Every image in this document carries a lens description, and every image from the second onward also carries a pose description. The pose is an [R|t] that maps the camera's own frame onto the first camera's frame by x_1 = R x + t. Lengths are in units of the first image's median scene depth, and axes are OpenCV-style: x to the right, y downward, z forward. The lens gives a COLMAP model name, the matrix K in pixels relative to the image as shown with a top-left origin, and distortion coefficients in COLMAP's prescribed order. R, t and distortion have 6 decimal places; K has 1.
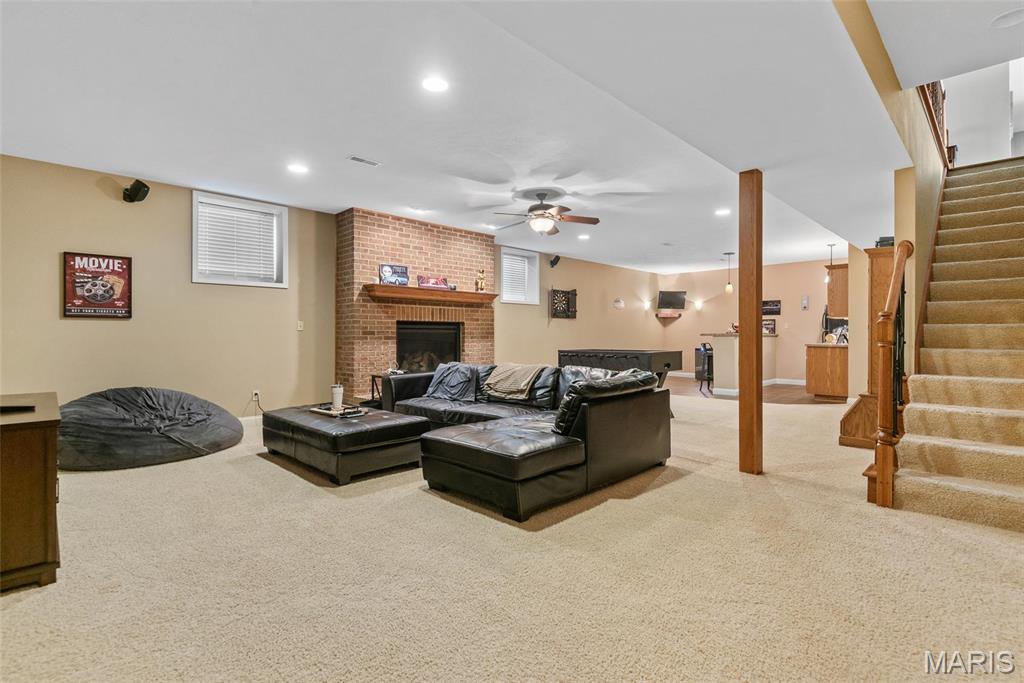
lens RADIAL K [[479.3, 0, 516.2], [0, 479.3, 335.5], [0, 0, 1]] dist [-0.000281, -0.000433]
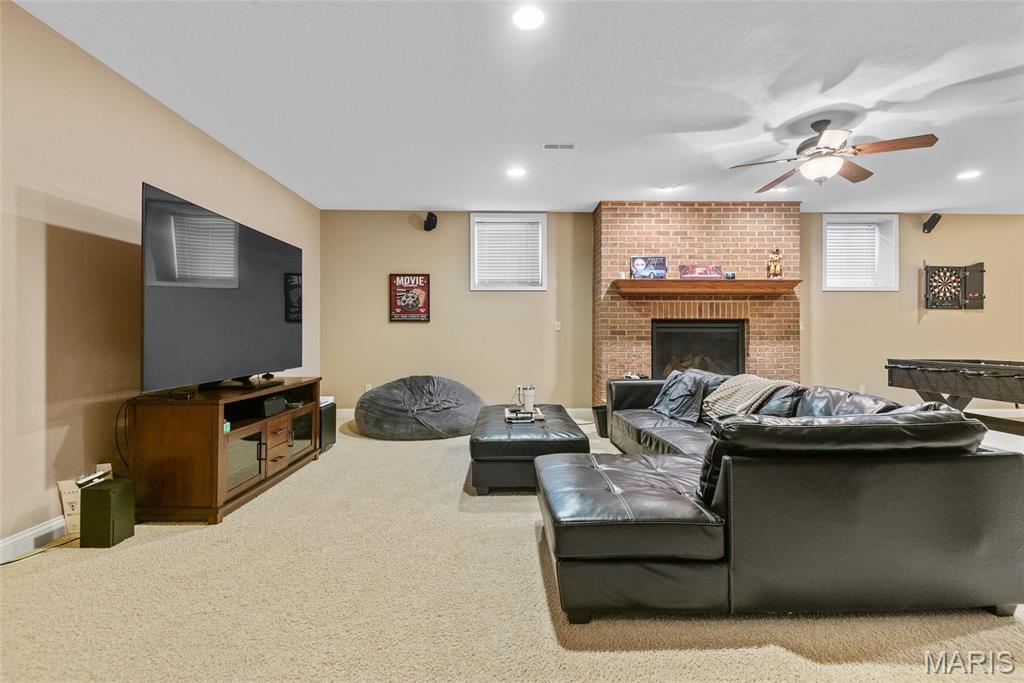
lens RADIAL K [[463.9, 0, 512.9], [0, 463.9, 333.8], [0, 0, 1]] dist [0.030086, -0.021362]
pose [[0.718358, -0.000086, -0.695673, 0.175914], [-0.001552, 0.999997, -0.001726, -0.001403], [0.695672, 0.002320, 0.718356, 0.214451]]
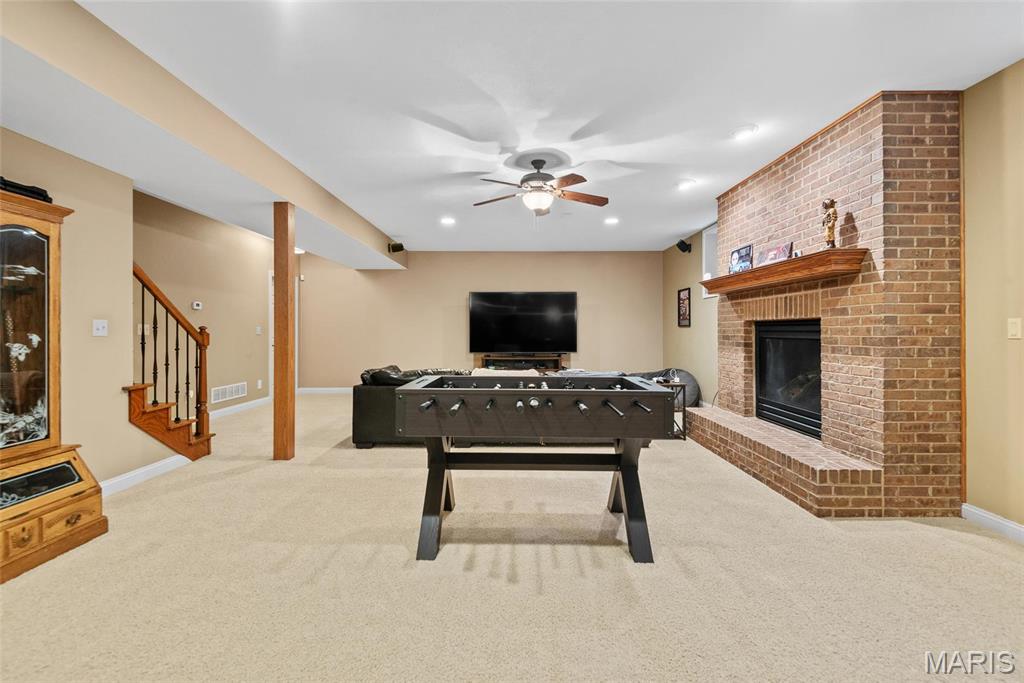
lens RADIAL K [[463.9, 0, 512.9], [0, 463.9, 333.8], [0, 0, 1]] dist [0.030086, -0.021362]
pose [[-0.703922, 0.006298, -0.710250, 0.550404], [0.000938, 0.999968, 0.007938, -0.018929], [0.710277, 0.004921, -0.703905, 1.335311]]
